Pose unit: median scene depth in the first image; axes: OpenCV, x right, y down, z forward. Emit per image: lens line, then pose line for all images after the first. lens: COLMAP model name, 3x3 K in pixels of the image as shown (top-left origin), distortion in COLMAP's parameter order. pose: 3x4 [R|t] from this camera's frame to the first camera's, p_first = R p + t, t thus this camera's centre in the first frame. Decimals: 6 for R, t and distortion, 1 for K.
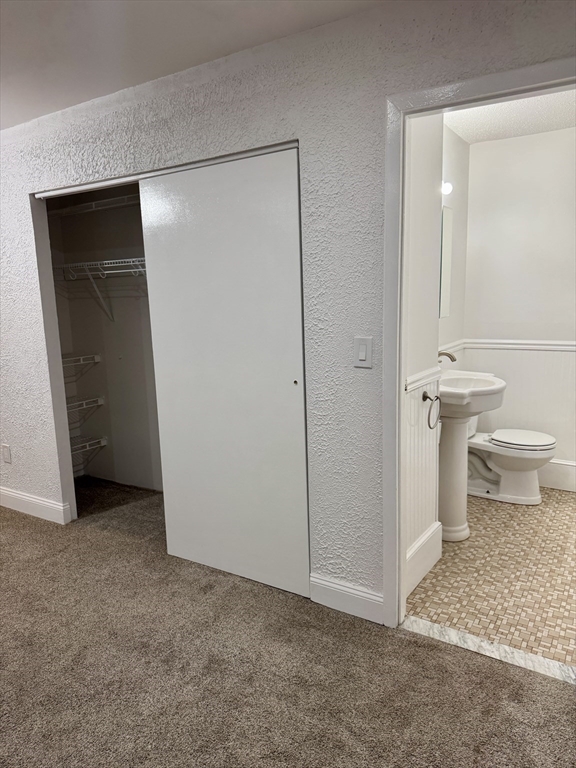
lens RADIAL K [[546.1, 0, 288.0], [0, 546.1, 384.0], [0, 0, 1]] dist [-0.001524, -0.001440]
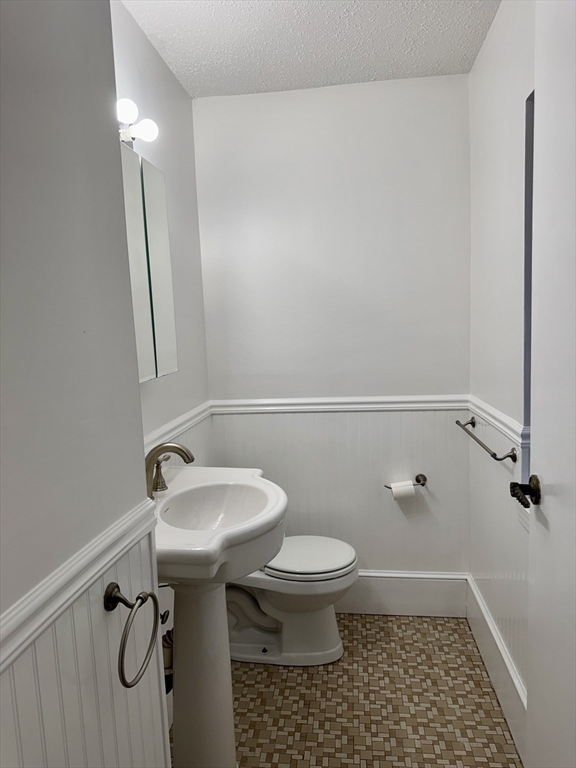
lens RADIAL K [[538.4, 0, 289.8], [0, 538.4, 387.0], [0, 0, 1]] dist [0.114096, -0.179494]
pose [[0.900985, -0.054422, 0.430422, 0.167489], [0.082444, 0.995501, -0.046706, -0.077157], [-0.425944, 0.077567, 0.901418, 0.479647]]
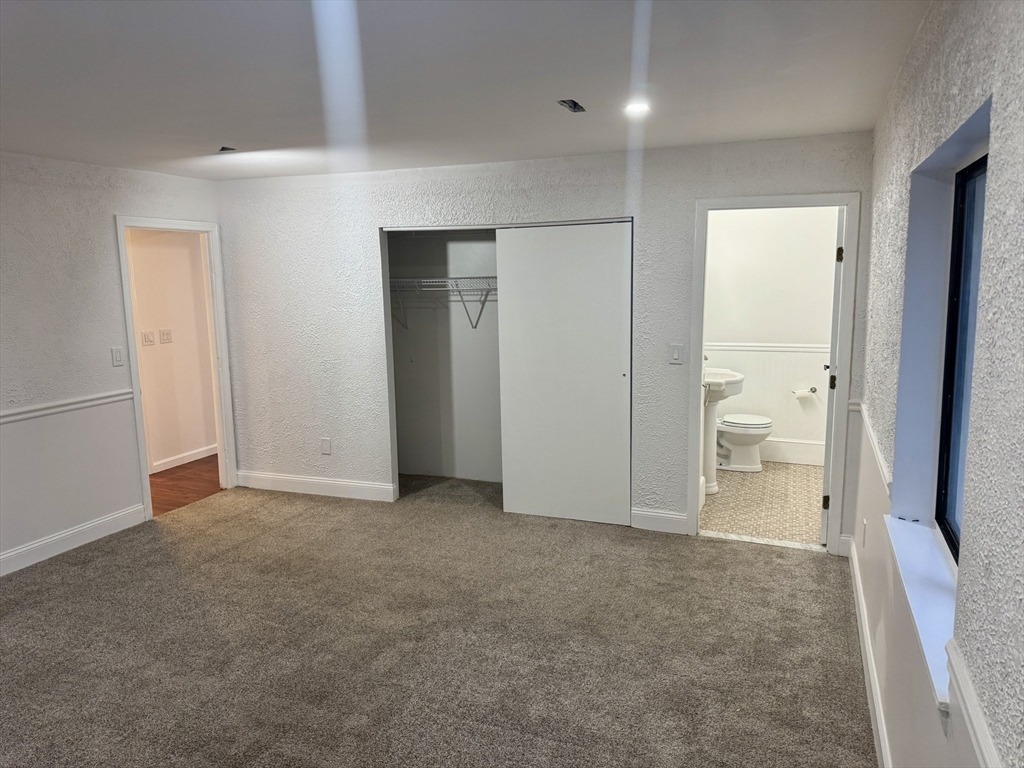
lens RADIAL K [[717.9, 0, 513.1], [0, 717.9, 381.4], [0, 0, 1]] dist [0.114096, -0.179494]
pose [[0.981488, -0.015579, 0.190889, -0.486869], [0.019395, 0.999647, -0.018137, 0.032624], [-0.190539, 0.021504, 0.981444, -0.637978]]
